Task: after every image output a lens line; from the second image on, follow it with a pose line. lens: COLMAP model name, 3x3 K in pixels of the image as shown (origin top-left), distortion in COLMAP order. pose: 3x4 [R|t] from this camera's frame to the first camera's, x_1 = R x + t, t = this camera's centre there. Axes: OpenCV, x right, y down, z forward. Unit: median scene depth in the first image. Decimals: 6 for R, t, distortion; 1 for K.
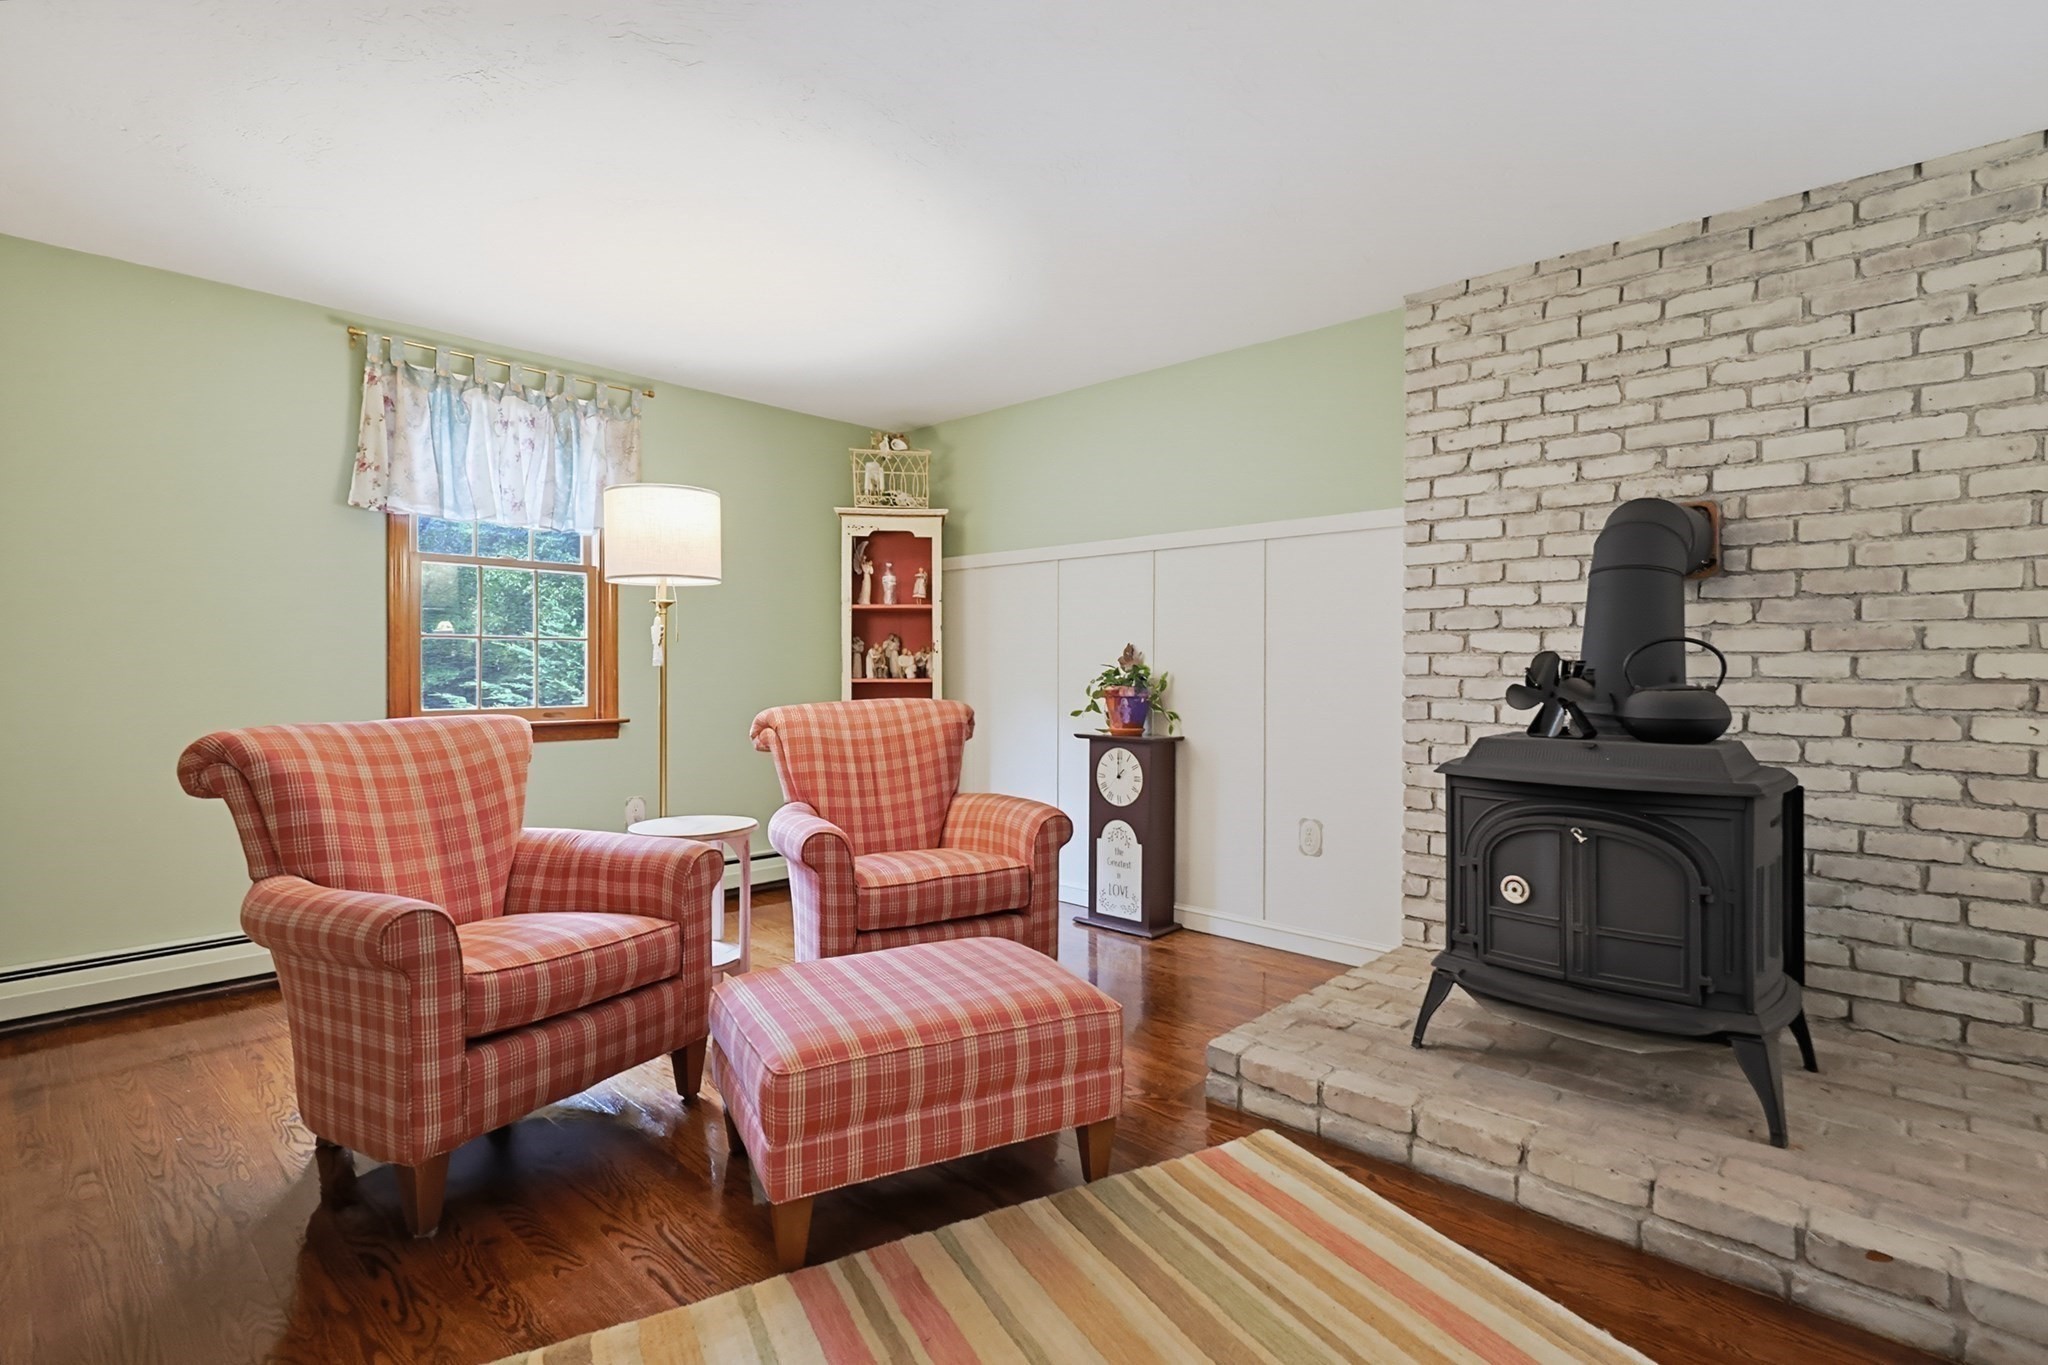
lens RADIAL K [[984.1, 0, 1034.1], [0, 984.1, 676.3], [0, 0, 1]] dist [-0.001566, 0.000319]
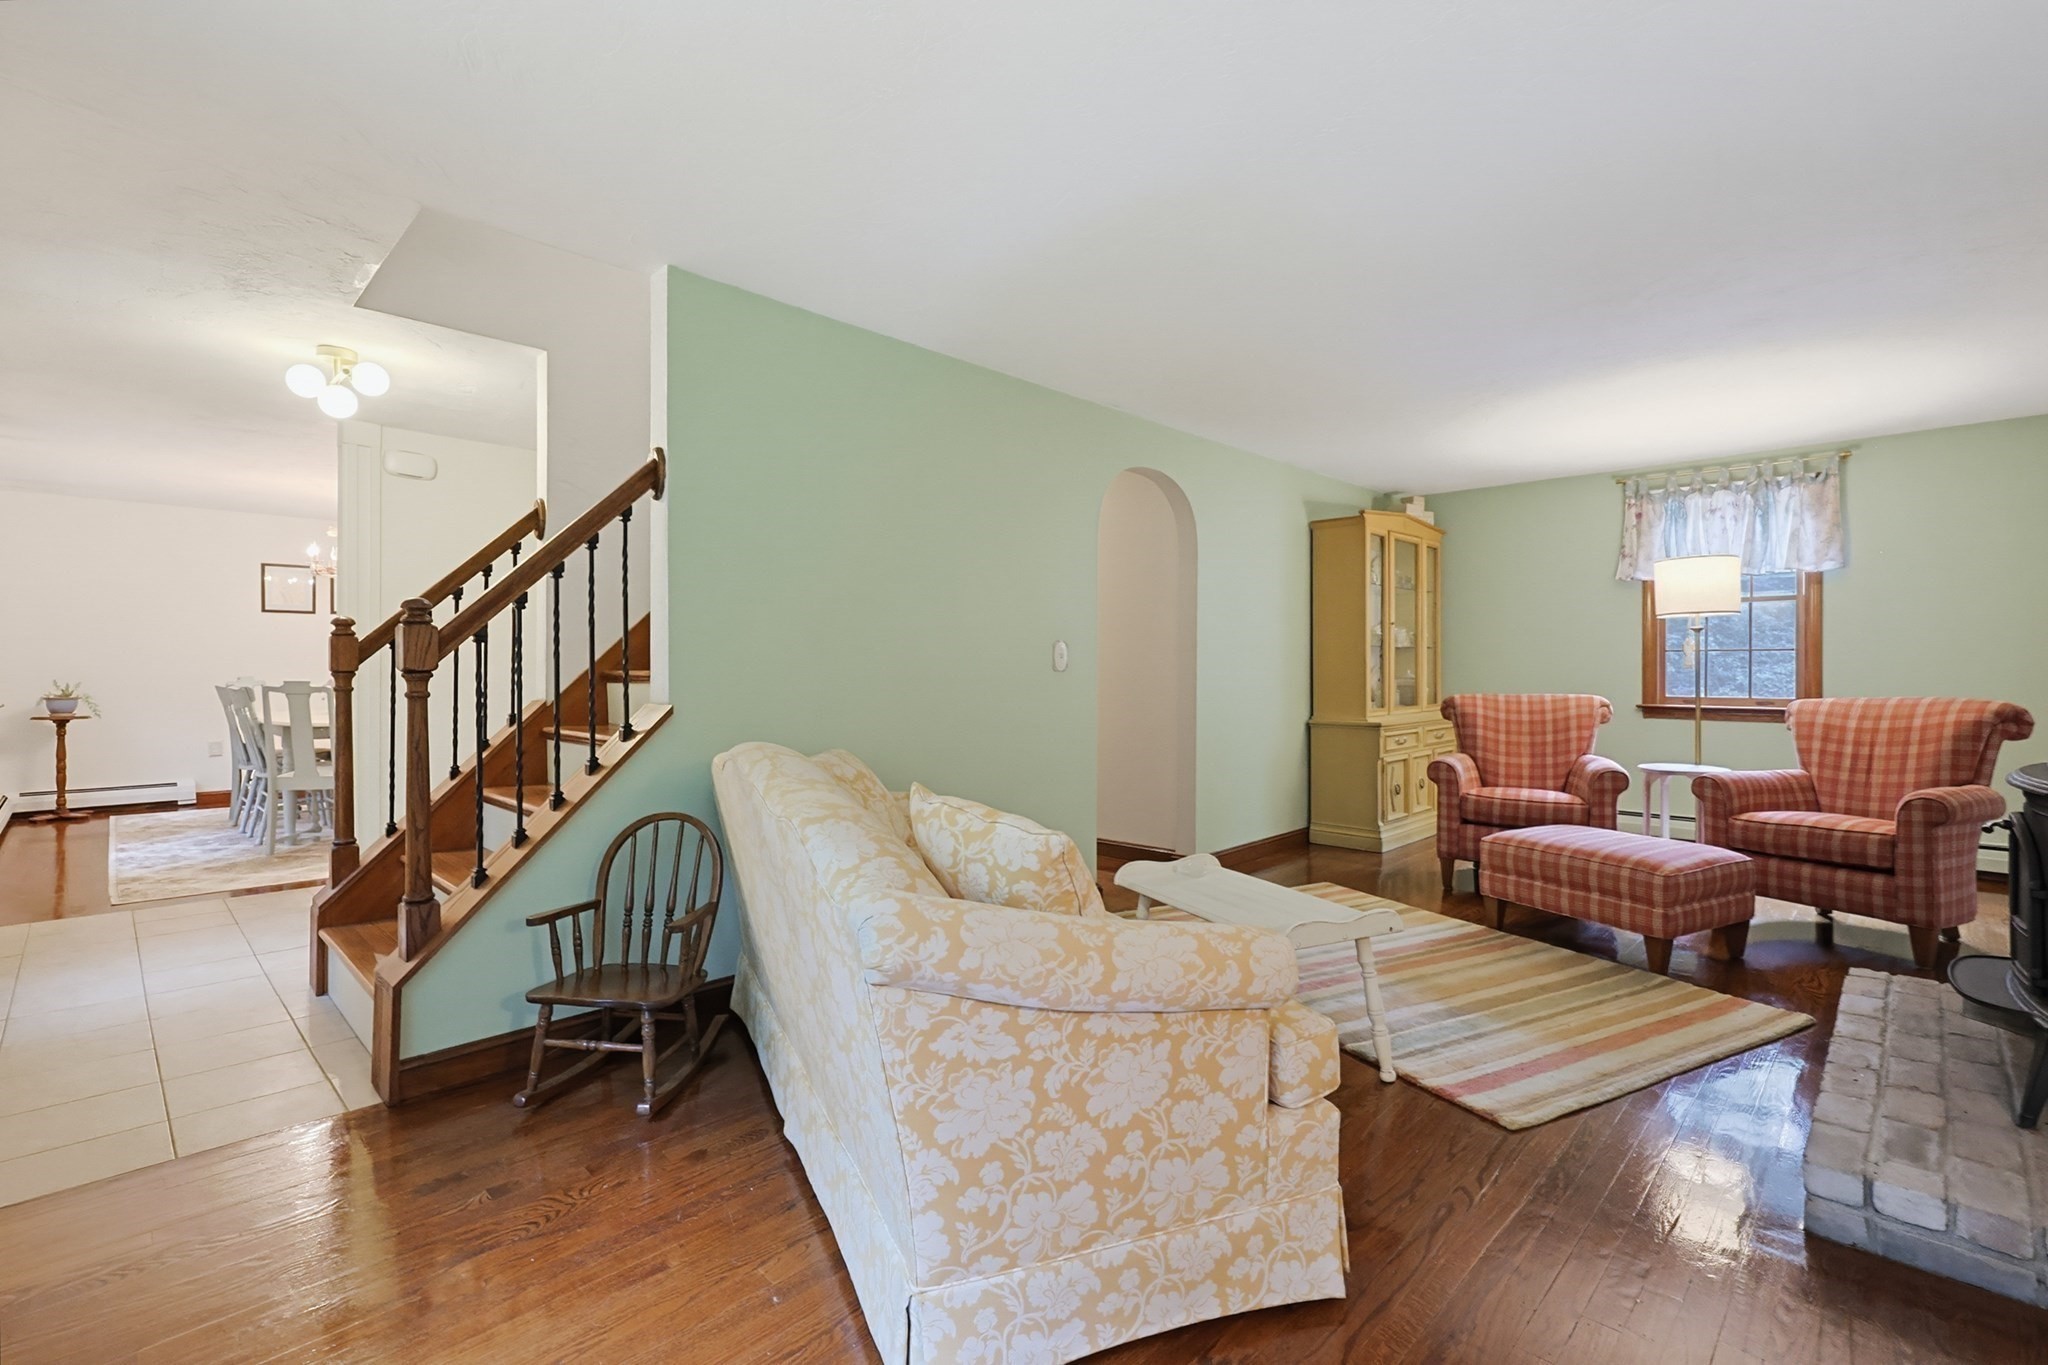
lens RADIAL K [[919.5, 0, 1043.0], [0, 919.5, 673.3], [0, 0, 1]] dist [0.000335, -0.000022]
pose [[-0.018901, 0.002313, -0.999819, 1.350234], [-0.009823, 0.999949, 0.002499, 0.003872], [0.999773, 0.009869, -0.018877, -0.017218]]
